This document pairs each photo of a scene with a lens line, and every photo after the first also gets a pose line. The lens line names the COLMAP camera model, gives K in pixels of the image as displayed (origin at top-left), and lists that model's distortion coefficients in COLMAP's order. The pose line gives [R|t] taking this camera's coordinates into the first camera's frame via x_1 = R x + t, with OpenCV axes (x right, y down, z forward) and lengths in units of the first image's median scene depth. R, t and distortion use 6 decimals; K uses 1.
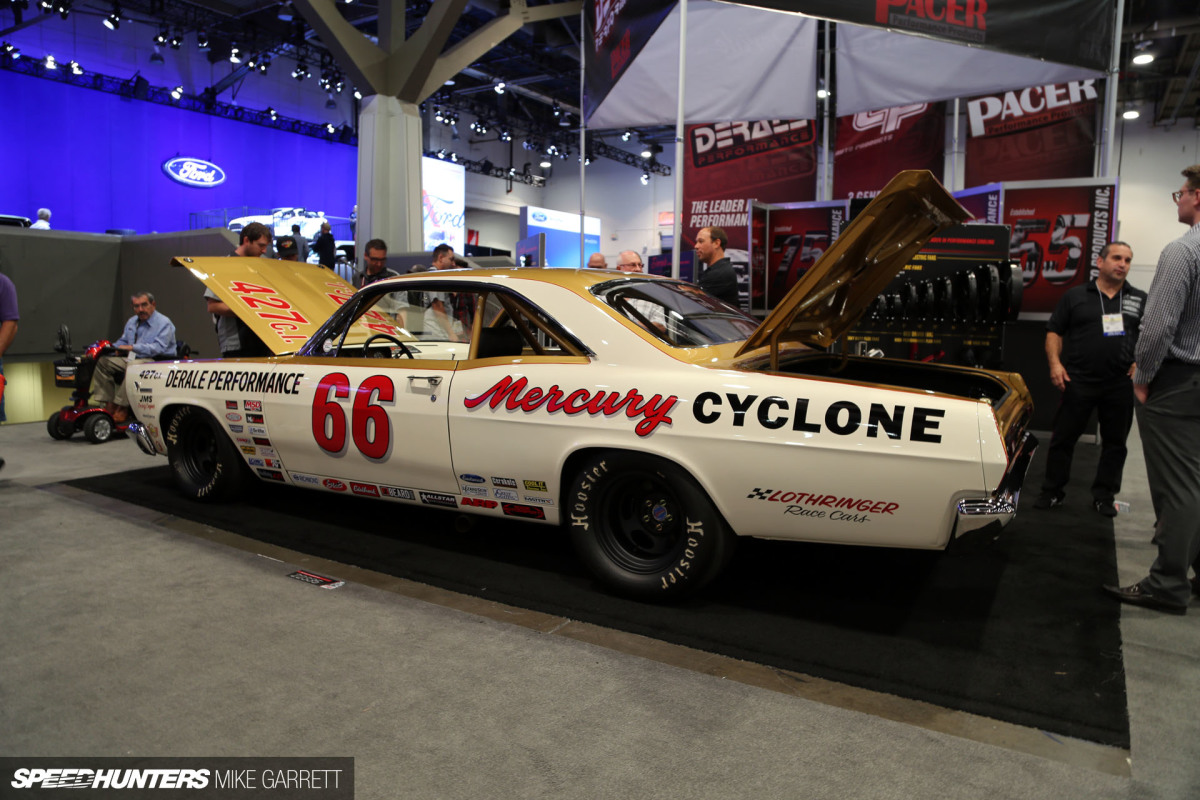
lens RADIAL K [[805.7, 0, 601.6], [0, 805.7, 401.5], [0, 0, 1]] dist [-0.058814, -0.000372]
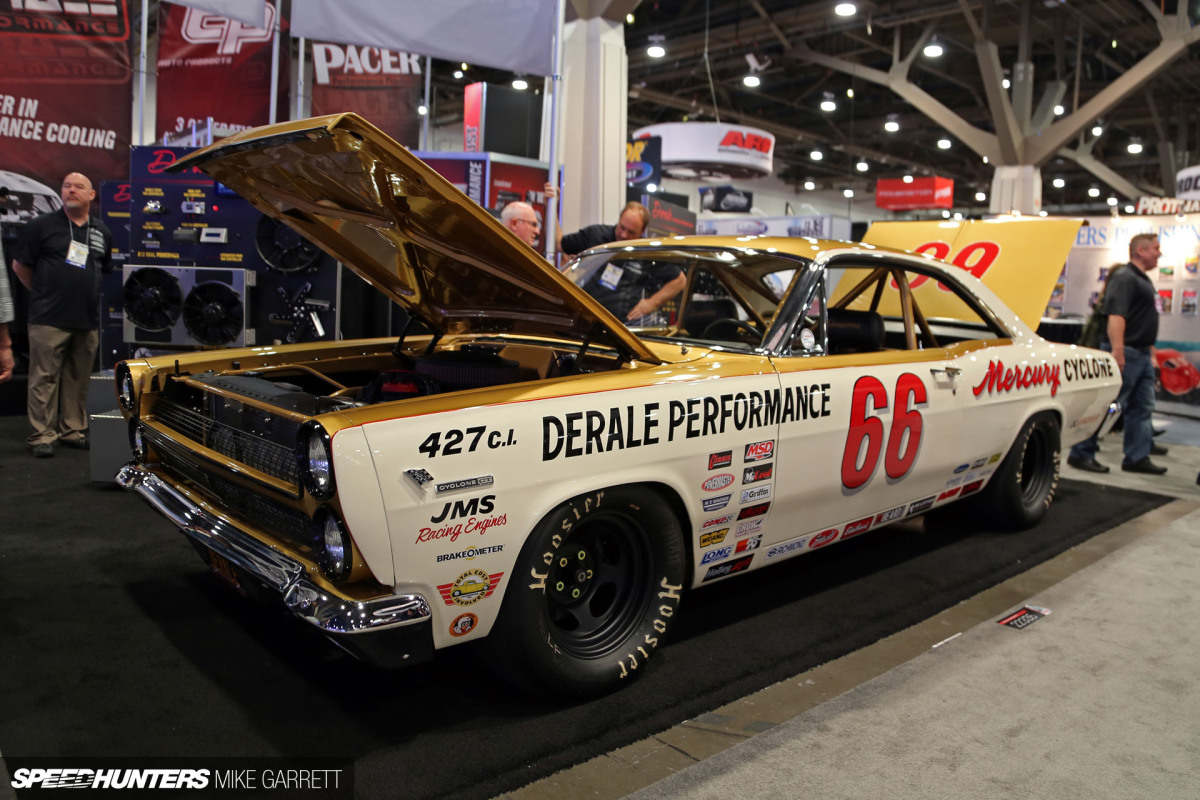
lens RADIAL K [[894.3, 0, 601.9], [0, 894.3, 401.8], [0, 0, 1]] dist [-0.111714, 0.038766]
pose [[0.287025, -0.116592, 0.950801, -0.661691], [0.069214, 0.992495, 0.100810, -0.062581], [-0.955419, 0.036874, 0.292941, 0.571655]]
